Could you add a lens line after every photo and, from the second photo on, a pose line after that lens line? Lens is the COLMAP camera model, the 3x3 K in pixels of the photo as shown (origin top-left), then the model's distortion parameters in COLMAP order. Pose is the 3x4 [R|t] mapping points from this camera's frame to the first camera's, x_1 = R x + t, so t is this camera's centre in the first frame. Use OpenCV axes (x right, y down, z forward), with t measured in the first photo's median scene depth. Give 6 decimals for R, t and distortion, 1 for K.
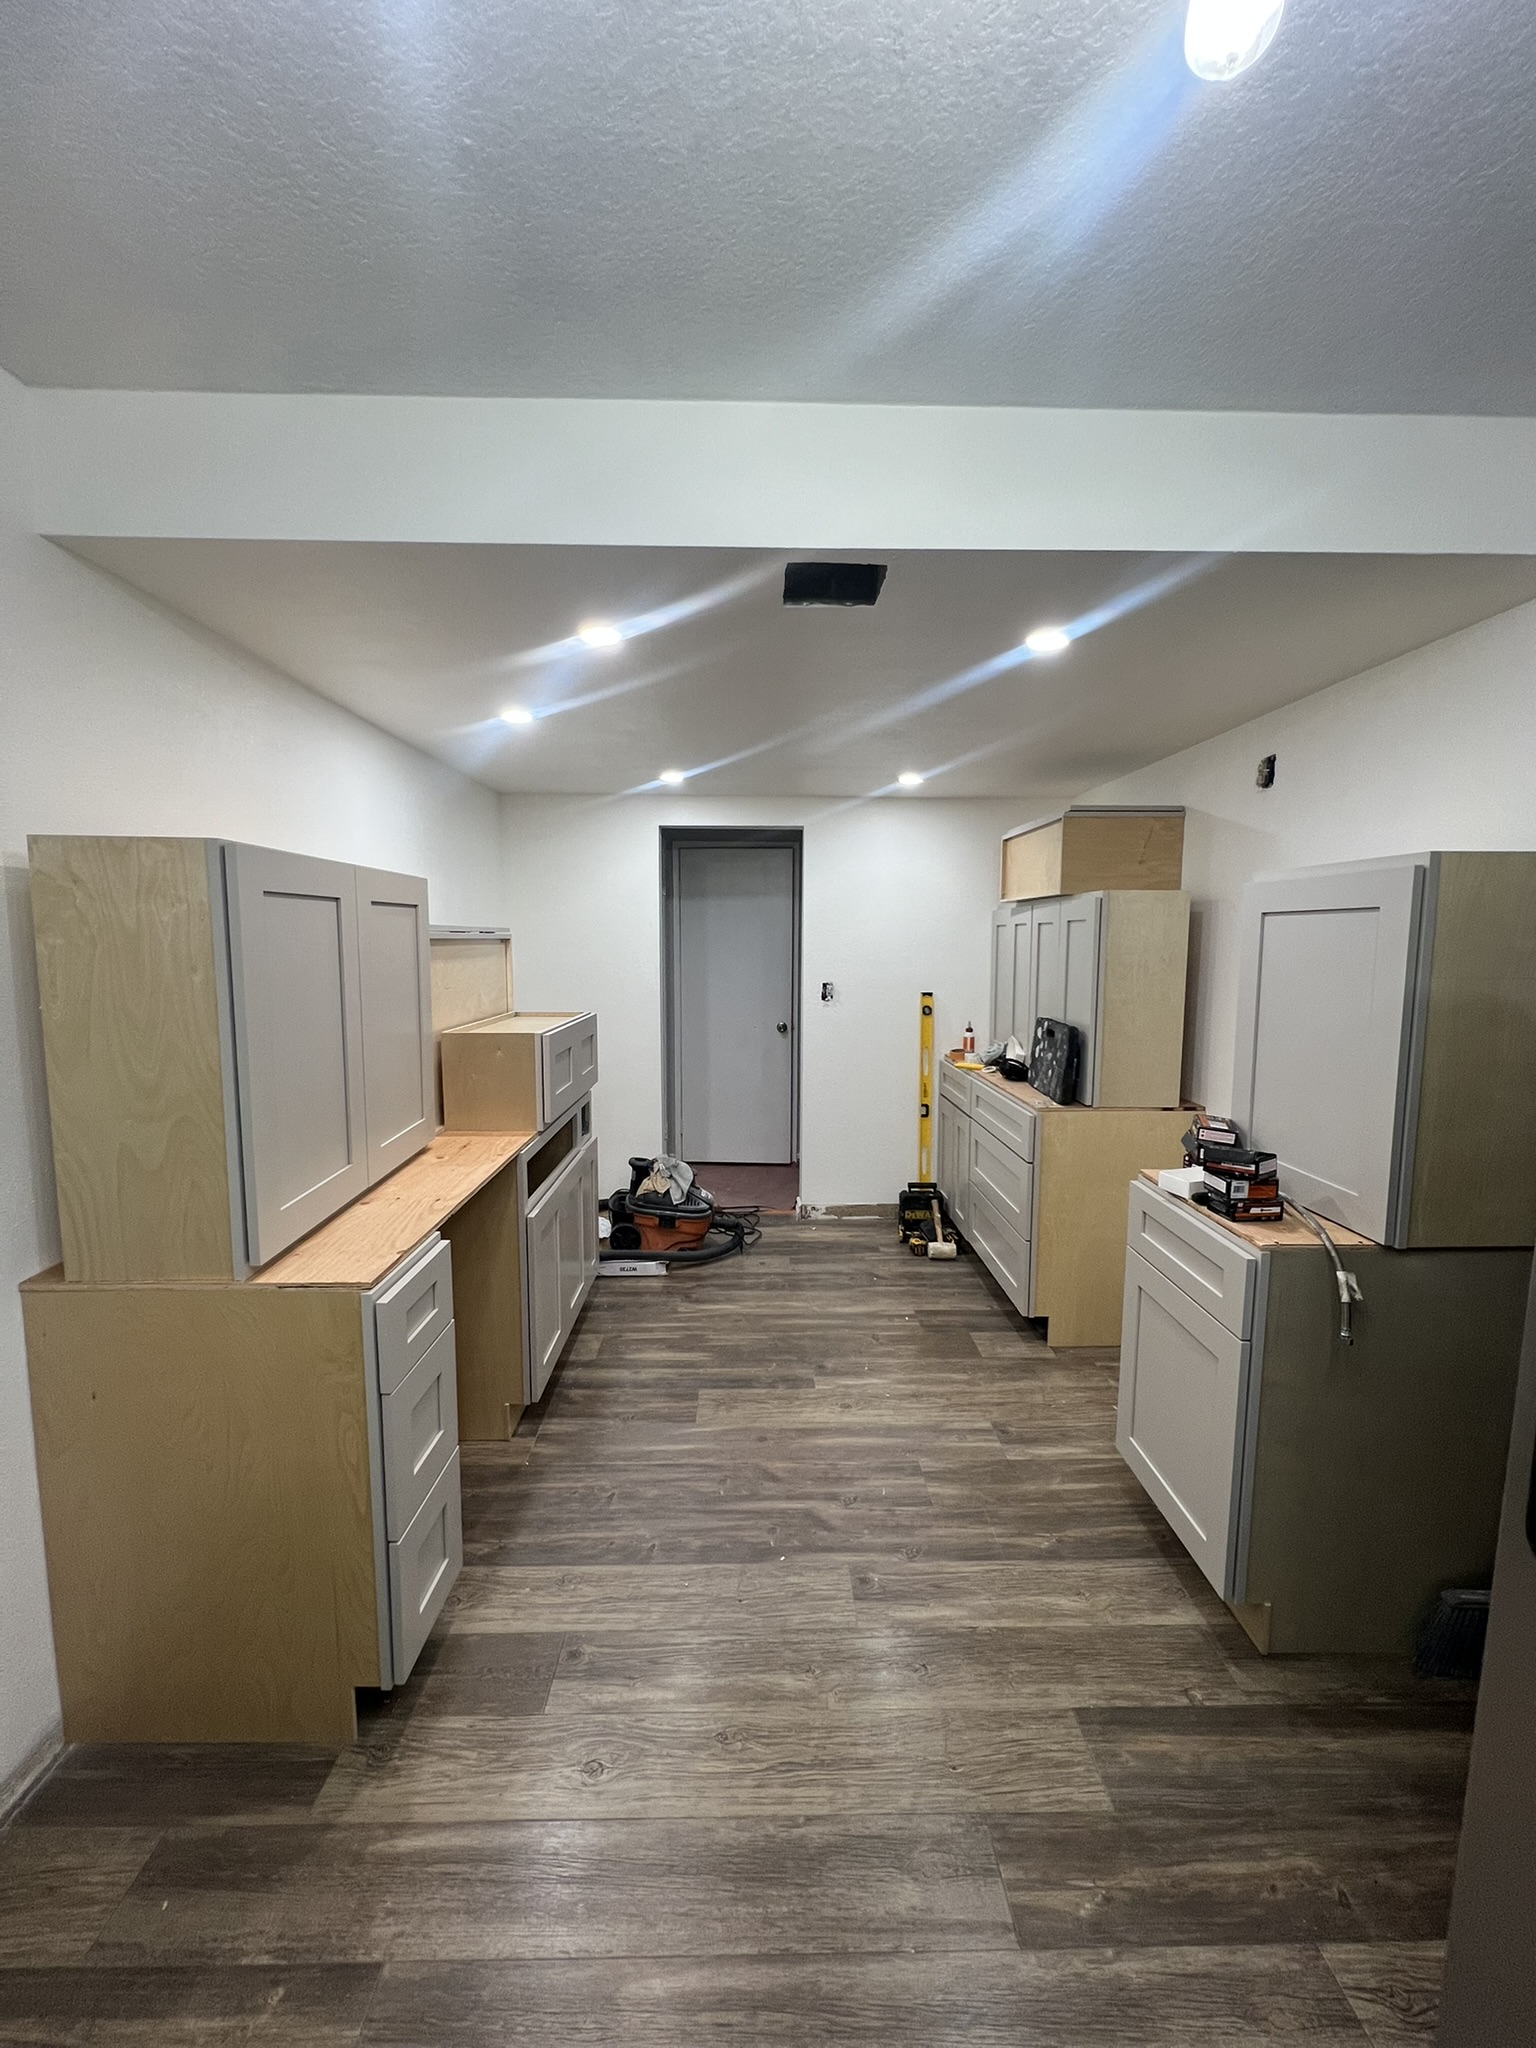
lens RADIAL K [[820.9, 0, 768.0], [0, 820.9, 1024.0], [0, 0, 1]] dist [0.000003, 0.000244]
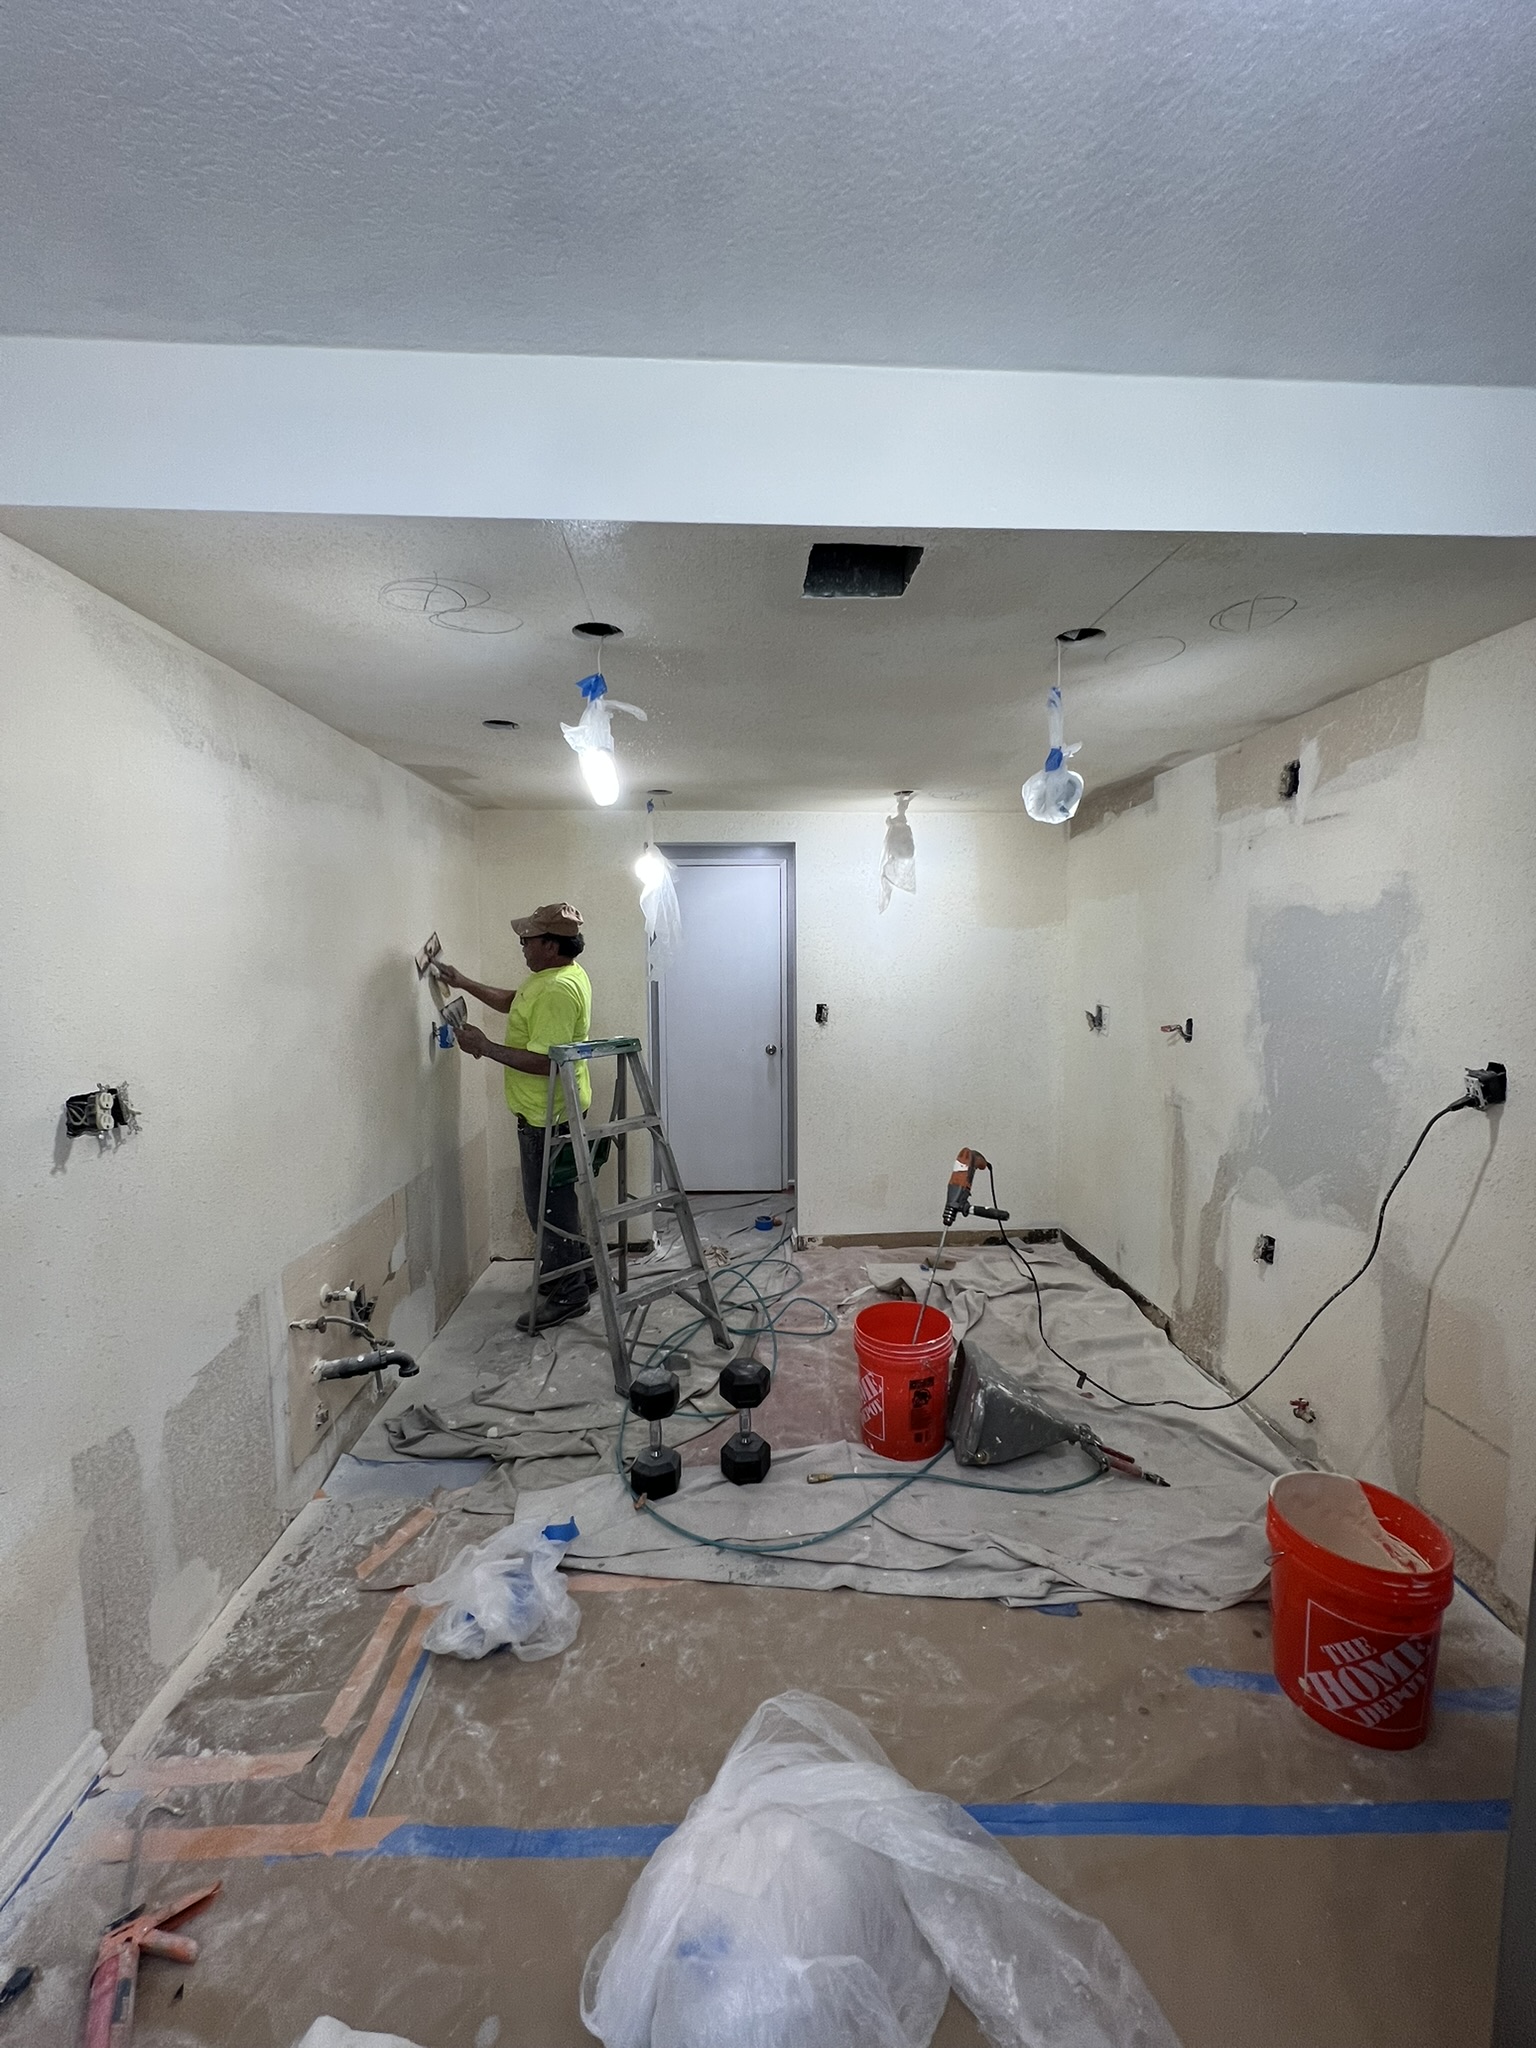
lens RADIAL K [[816.4, 0, 768.0], [0, 816.4, 1024.0], [0, 0, 1]] dist [-0.000899, 0.000065]
pose [[0.999277, -0.014082, 0.035317, -0.055695], [0.014869, 0.999645, -0.022118, -0.014251], [-0.034993, 0.022627, 0.999131, 0.103340]]
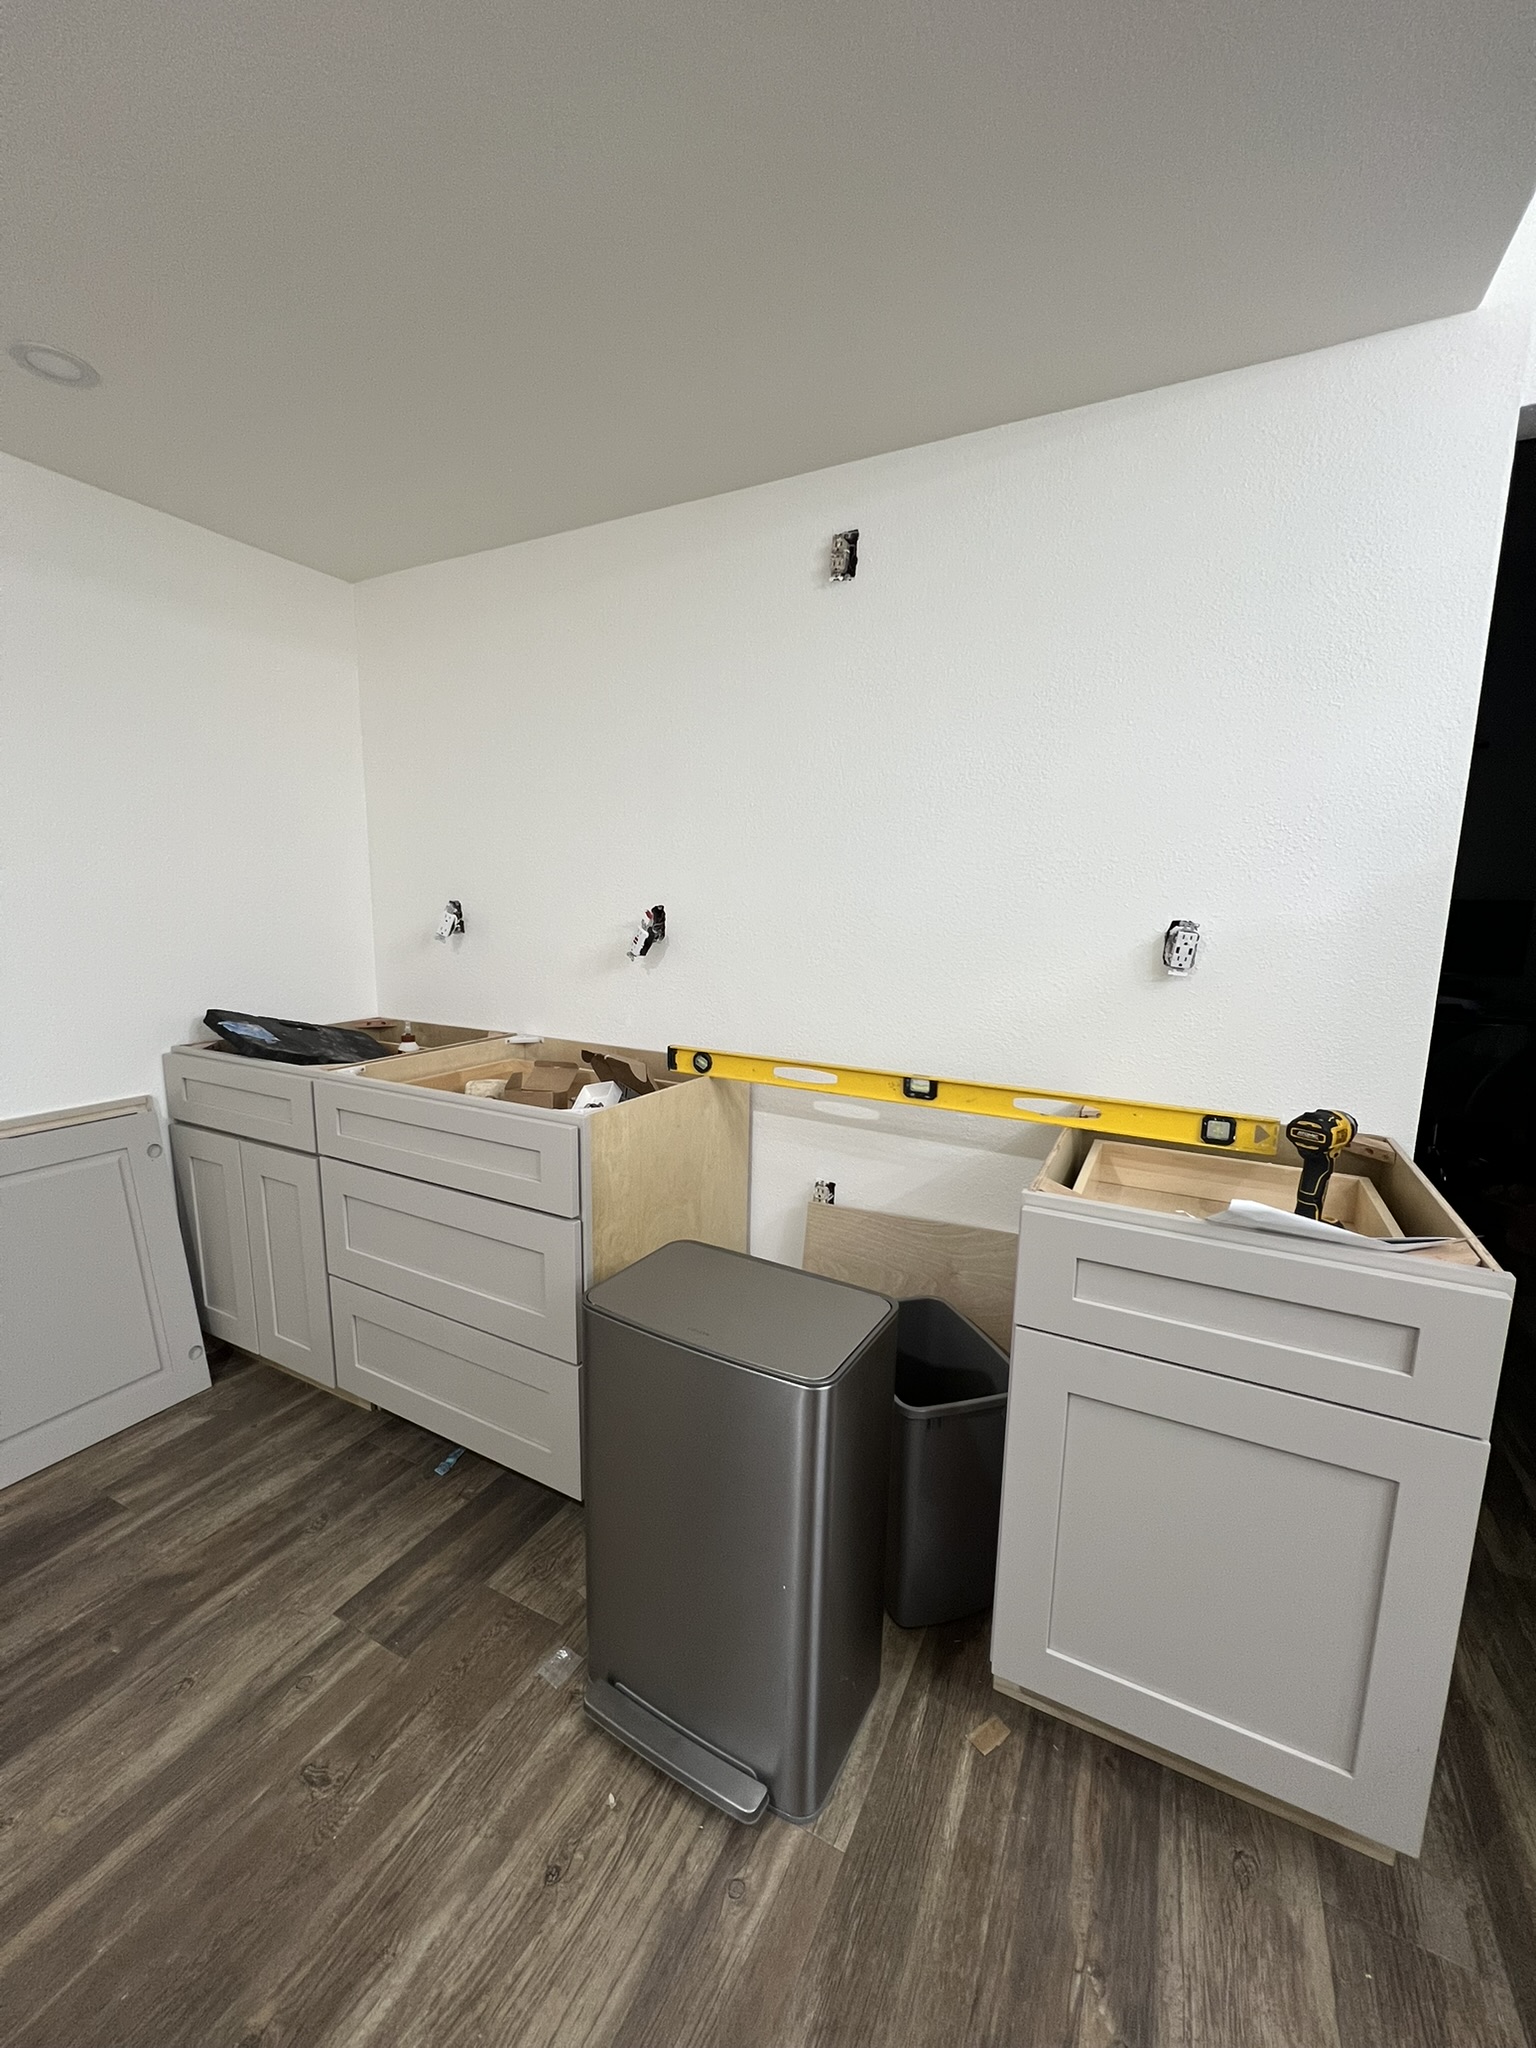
lens RADIAL K [[818.5, 0, 768.0], [0, 818.5, 1024.0], [0, 0, 1]] dist [0.001425, 0.000272]
pose [[0.475851, -0.131054, 0.869707, -0.096820], [0.079273, 0.991202, 0.105988, 0.005750], [-0.875946, 0.018510, 0.482054, 1.018309]]
